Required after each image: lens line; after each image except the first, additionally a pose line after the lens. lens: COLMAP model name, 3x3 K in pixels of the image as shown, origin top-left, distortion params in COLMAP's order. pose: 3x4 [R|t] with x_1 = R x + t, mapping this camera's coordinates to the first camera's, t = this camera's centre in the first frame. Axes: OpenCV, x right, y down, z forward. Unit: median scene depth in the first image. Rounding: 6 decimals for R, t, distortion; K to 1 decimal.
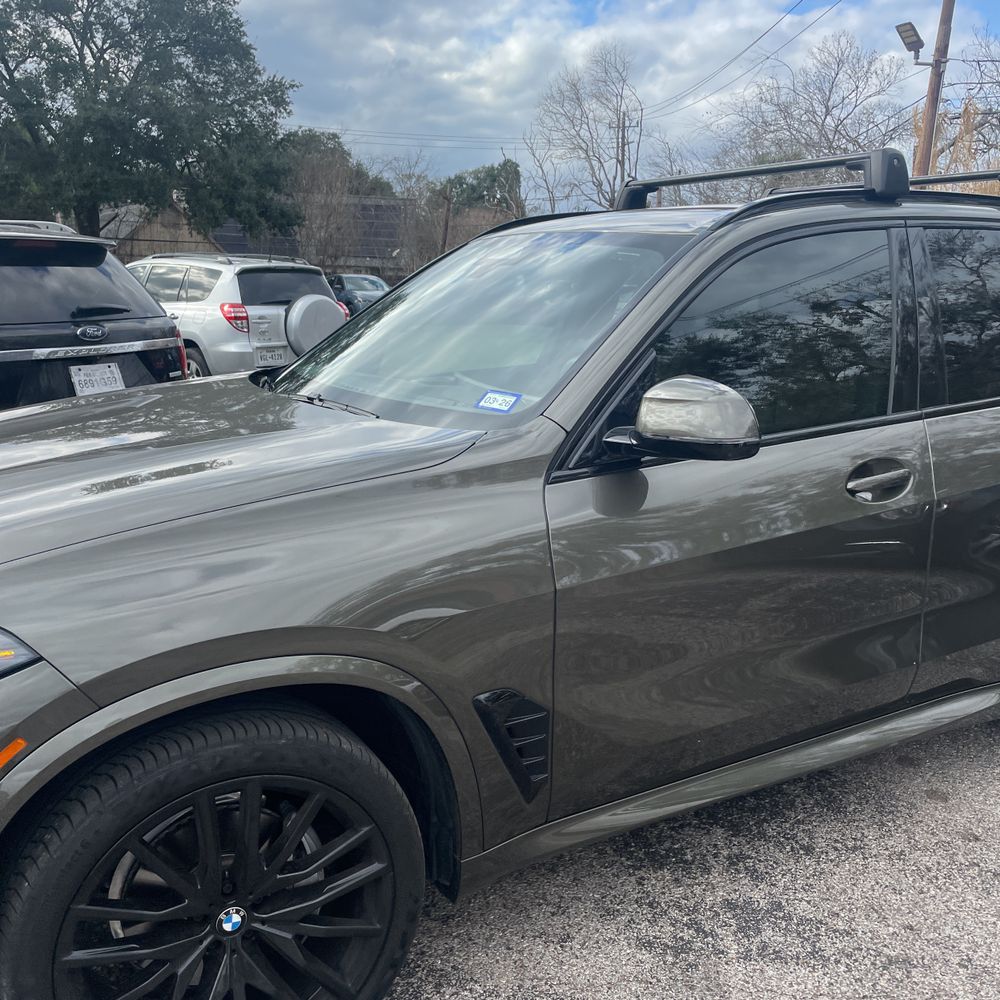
lens RADIAL K [[1017.5, 0, 498.5], [0, 1017.5, 505.6], [0, 0, 1]] dist [0.081966, -0.110144]
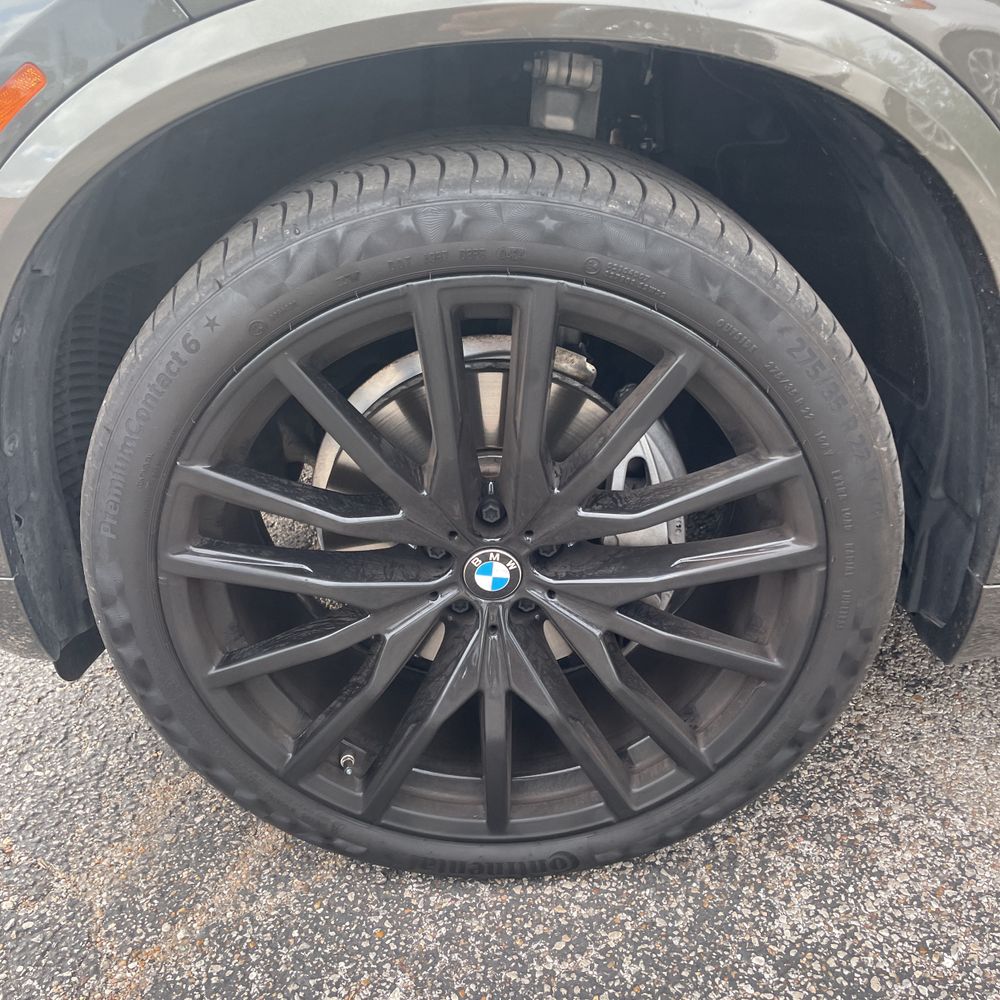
lens RADIAL K [[1024.2, 0, 499.9], [0, 1024.2, 484.1], [0, 0, 1]] dist [0.086529, -0.106691]
pose [[0.885113, 0.203056, -0.418741, -0.046498], [-0.093930, 0.959219, 0.266601, 0.216504], [0.455799, -0.196640, 0.868090, 0.549757]]
